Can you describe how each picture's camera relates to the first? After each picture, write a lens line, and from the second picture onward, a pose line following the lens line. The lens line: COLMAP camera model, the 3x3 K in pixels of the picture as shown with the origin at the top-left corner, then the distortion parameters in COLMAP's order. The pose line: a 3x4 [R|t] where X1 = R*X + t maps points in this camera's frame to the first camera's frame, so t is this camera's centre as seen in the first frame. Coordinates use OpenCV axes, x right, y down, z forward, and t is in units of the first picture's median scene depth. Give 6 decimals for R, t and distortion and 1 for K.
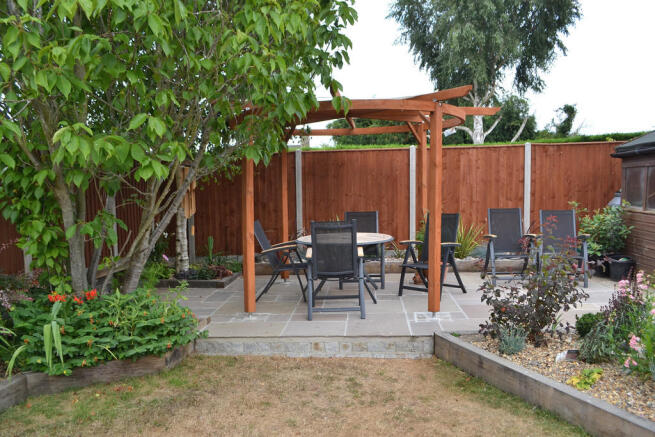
lens RADIAL K [[502.5, 0, 327.5], [0, 502.5, 218.5], [0, 0, 1]] dist [-0.104325, -0.000244]
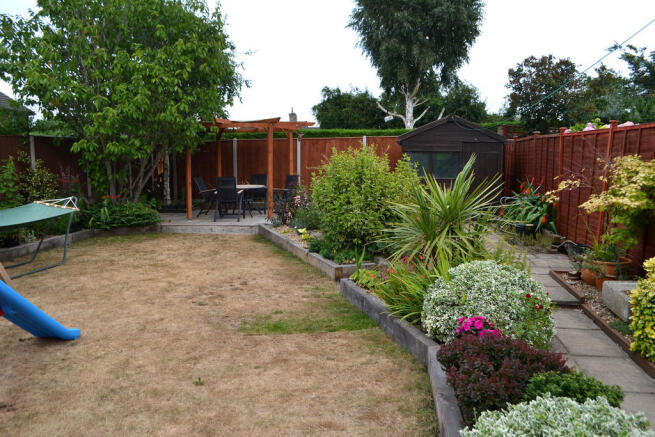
lens RADIAL K [[502.5, 0, 327.5], [0, 502.5, 218.5], [0, 0, 1]] dist [-0.104325, -0.000244]
pose [[0.998399, 0.020964, -0.052526, 0.439605], [-0.017968, 0.998219, 0.056883, 0.042357], [0.053625, -0.055848, 0.996998, -0.890345]]
